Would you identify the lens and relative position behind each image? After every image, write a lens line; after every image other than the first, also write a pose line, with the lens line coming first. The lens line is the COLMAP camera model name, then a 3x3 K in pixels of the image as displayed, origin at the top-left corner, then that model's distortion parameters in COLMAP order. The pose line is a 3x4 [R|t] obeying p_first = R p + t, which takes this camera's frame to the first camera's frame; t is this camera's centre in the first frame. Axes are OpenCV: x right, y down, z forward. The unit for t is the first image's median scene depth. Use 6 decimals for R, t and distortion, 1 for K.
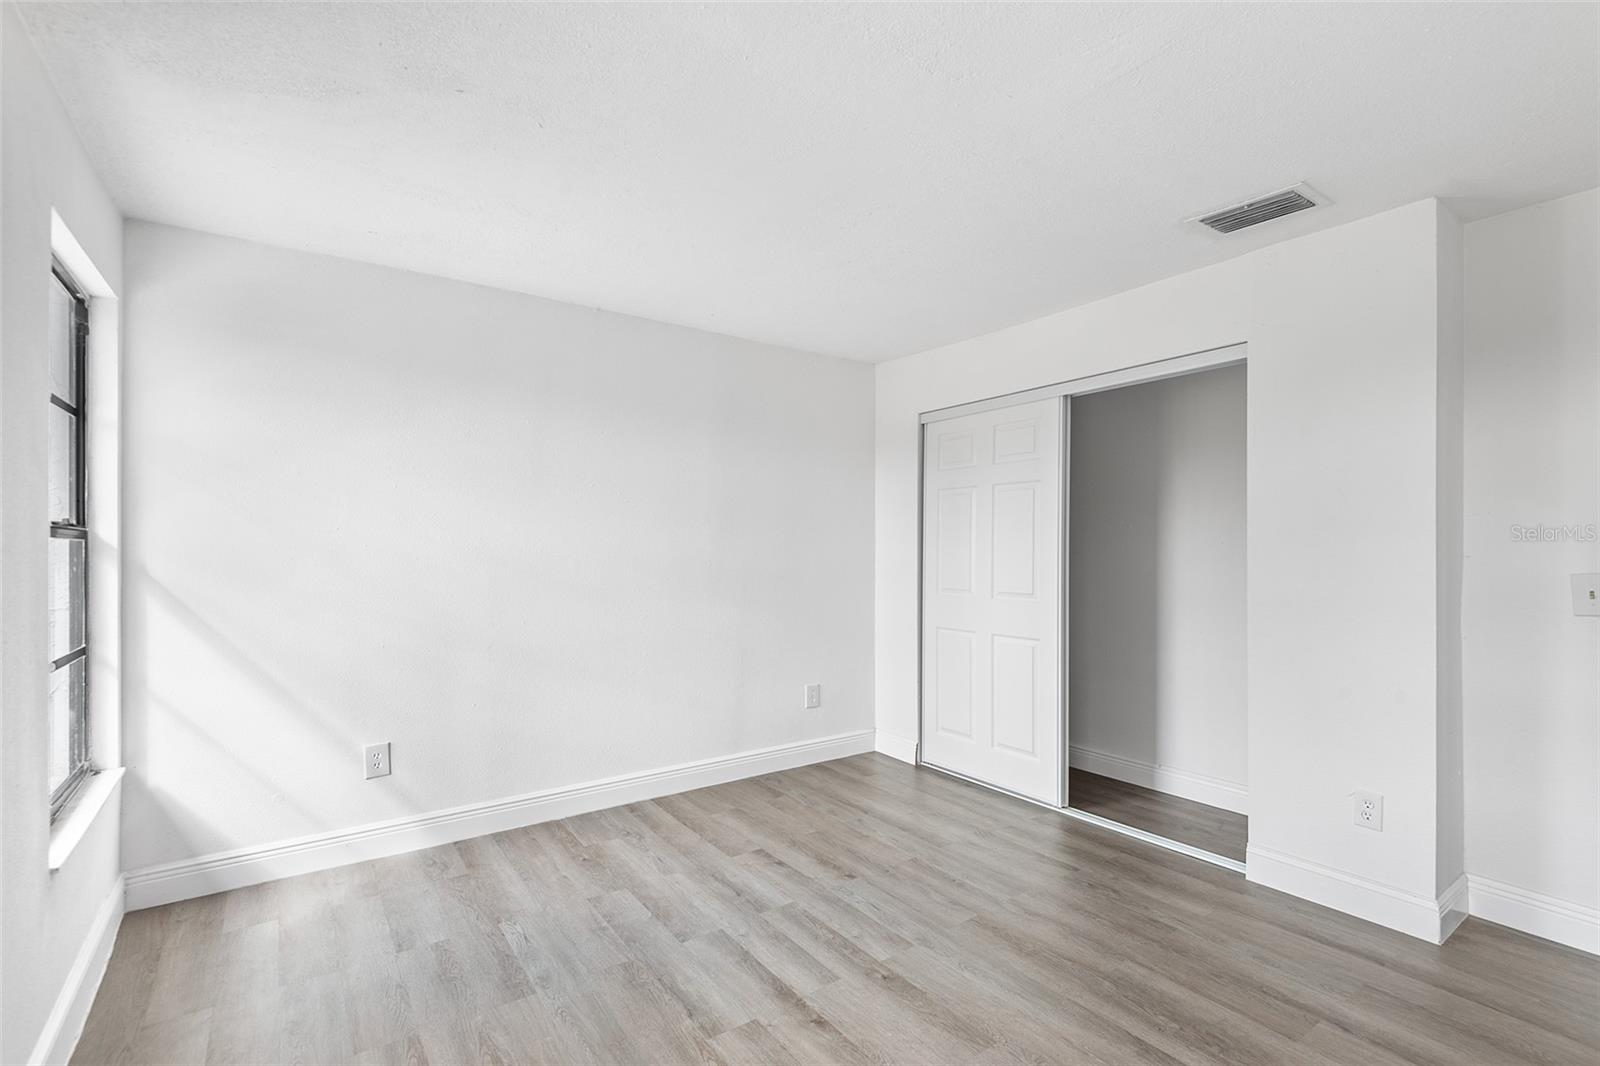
lens RADIAL K [[725.4, 0, 805.1], [0, 725.4, 542.9], [0, 0, 1]] dist [0.012153, -0.006444]
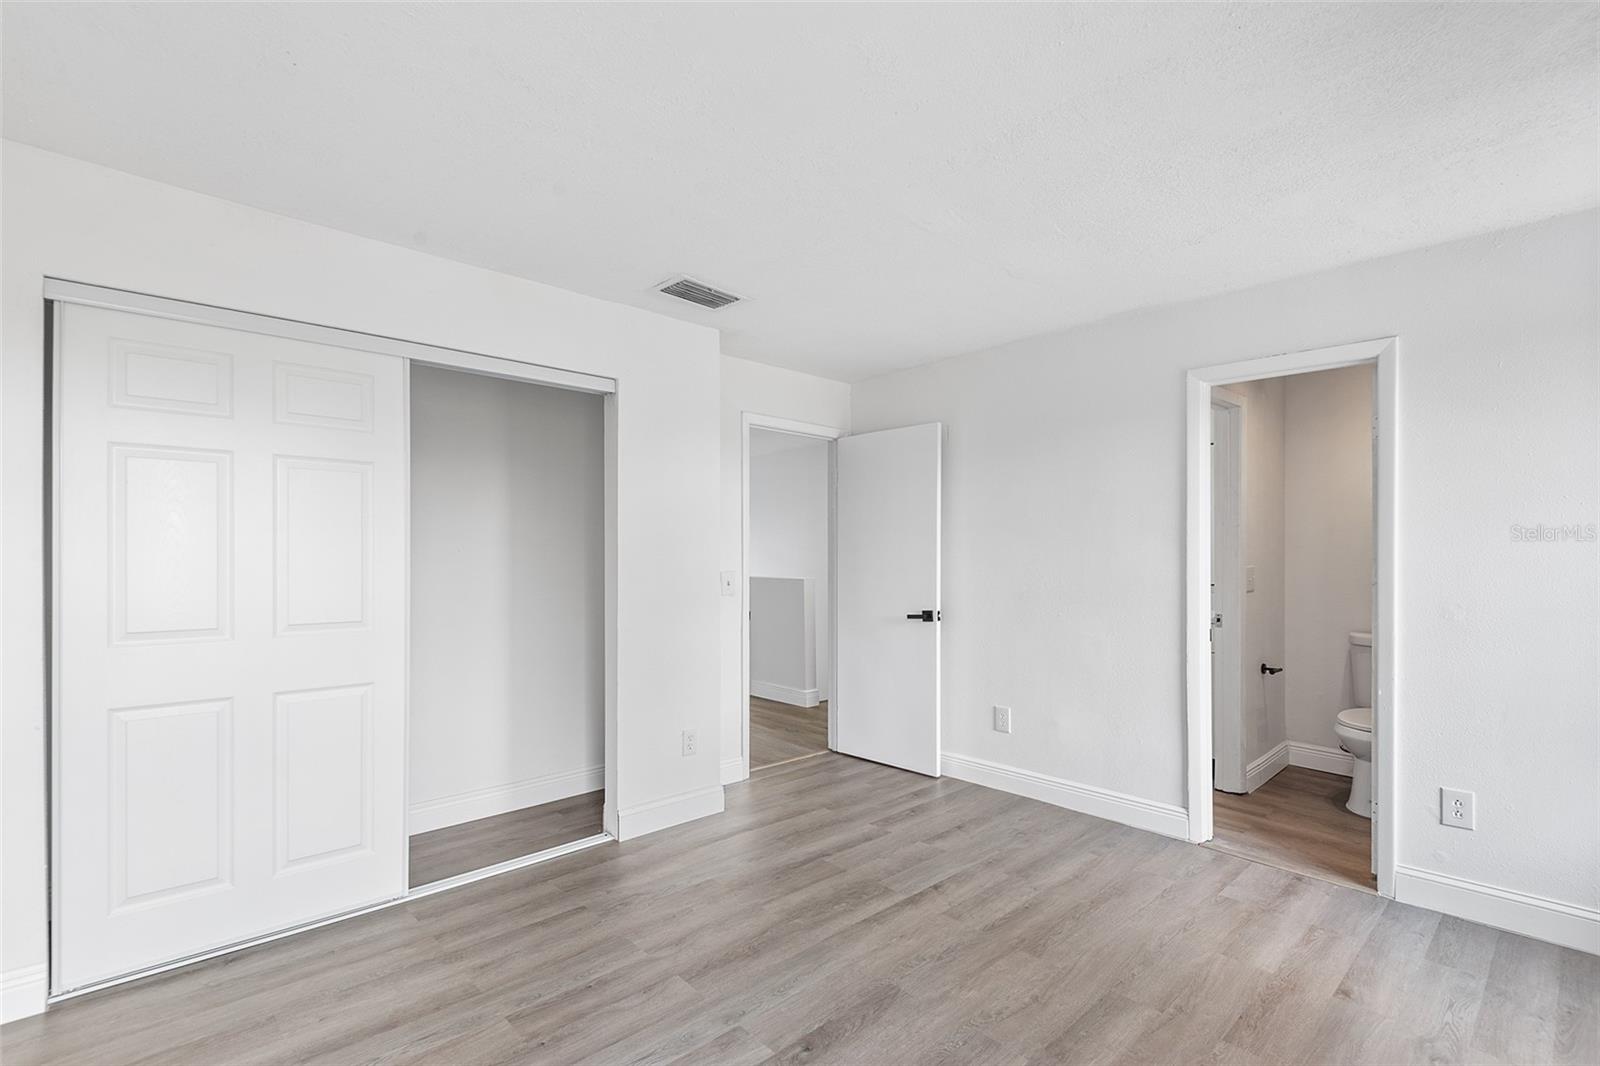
lens RADIAL K [[725.4, 0, 802.4], [0, 725.4, 549.8], [0, 0, 1]] dist [0.012153, -0.006444]
pose [[-0.118568, 0.009549, 0.992900, -0.560036], [-0.007472, 0.999917, -0.010509, 0.005997], [-0.992918, -0.008665, -0.118487, 0.819303]]
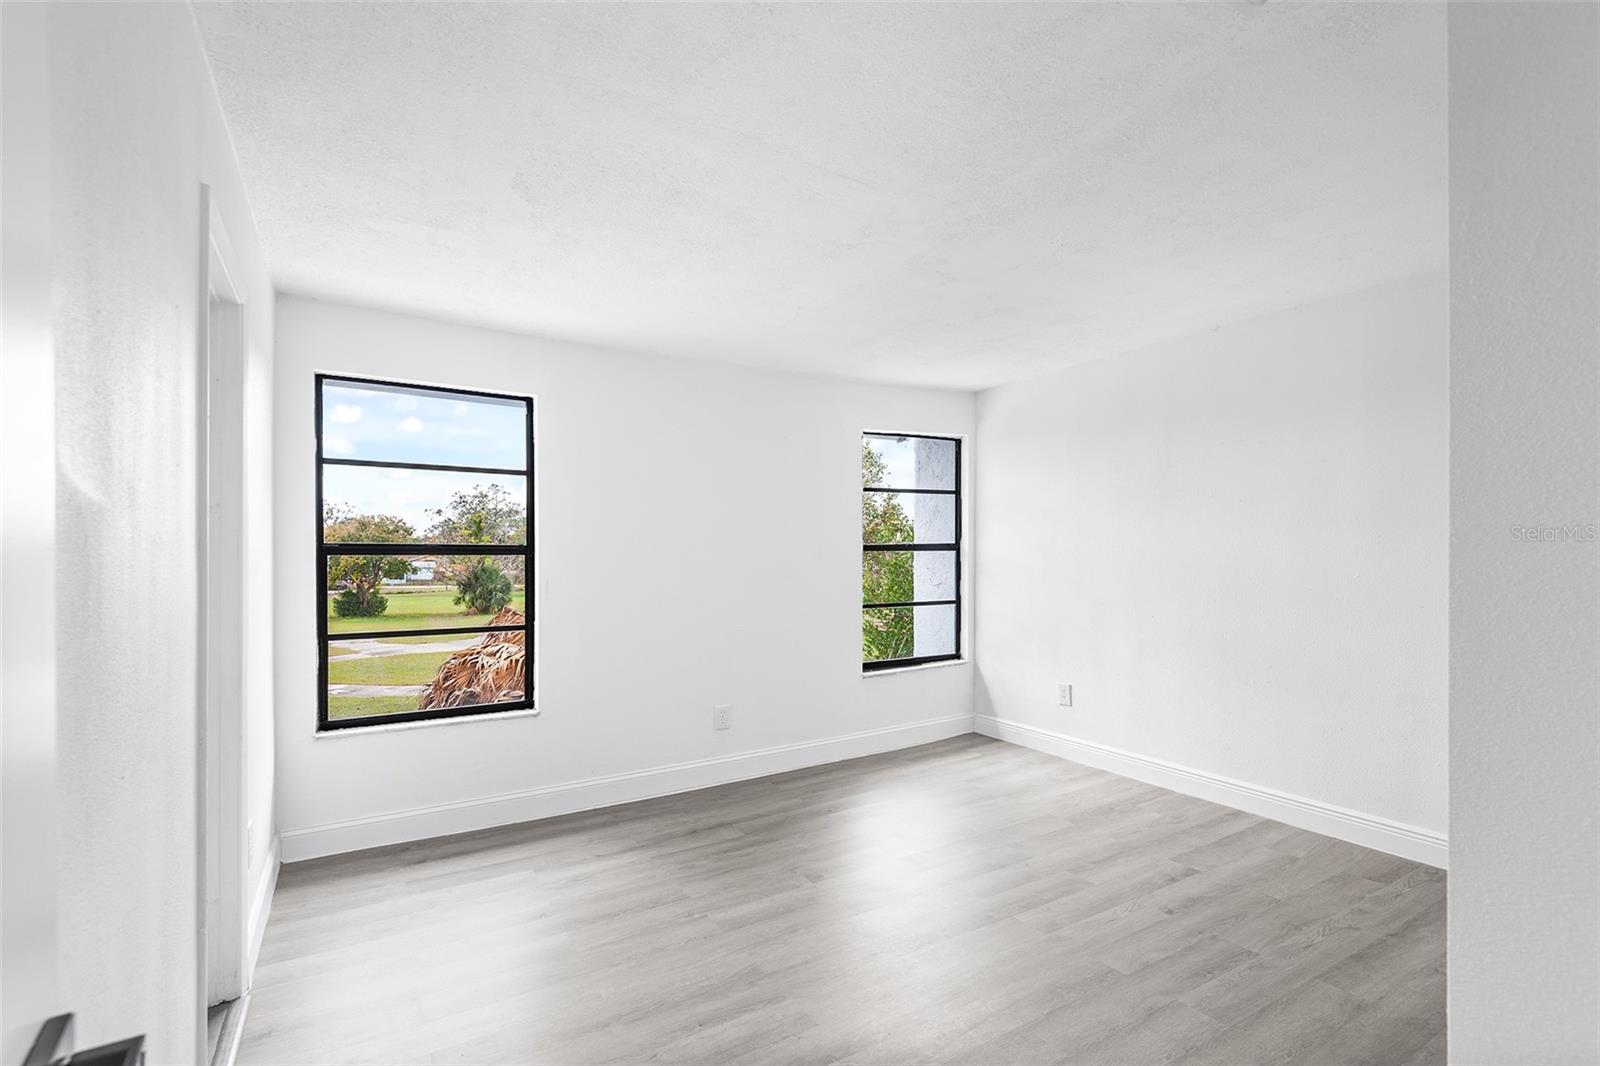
lens RADIAL K [[725.4, 0, 797.4], [0, 725.4, 543.3], [0, 0, 1]] dist [0.012153, -0.006444]
pose [[-0.092384, -0.014160, -0.995623, 0.992720], [0.014934, 0.999767, -0.015604, -0.004081], [0.995611, -0.016310, -0.092151, 0.592056]]
